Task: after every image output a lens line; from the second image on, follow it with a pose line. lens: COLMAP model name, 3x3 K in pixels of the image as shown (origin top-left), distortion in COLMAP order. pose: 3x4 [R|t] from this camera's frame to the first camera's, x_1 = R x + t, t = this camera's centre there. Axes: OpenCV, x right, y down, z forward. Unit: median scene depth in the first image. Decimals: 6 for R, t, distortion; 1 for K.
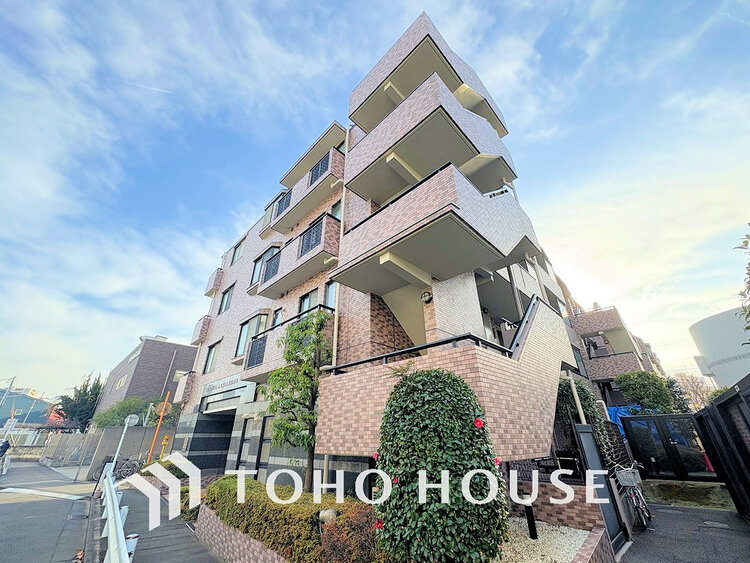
lens RADIAL K [[298.8, 0, 375.0], [0, 298.8, 281.5], [0, 0, 1]] dist [0.000009, 0.000193]
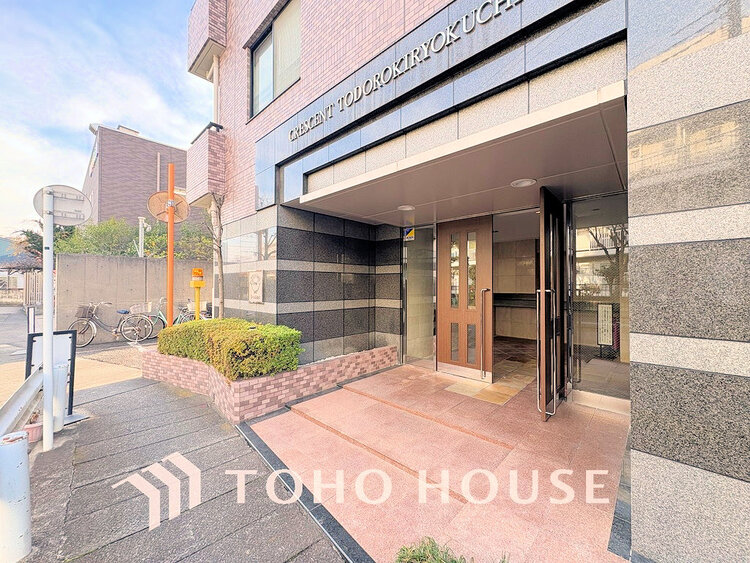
lens RADIAL K [[298.8, 0, 375.0], [0, 298.8, 281.5], [0, 0, 1]] dist [0.000009, 0.000193]
pose [[0.994634, 0.101376, 0.020624, -0.110644], [-0.102393, 0.936213, 0.336184, 0.093414], [0.014773, -0.336492, 0.941570, 0.154251]]
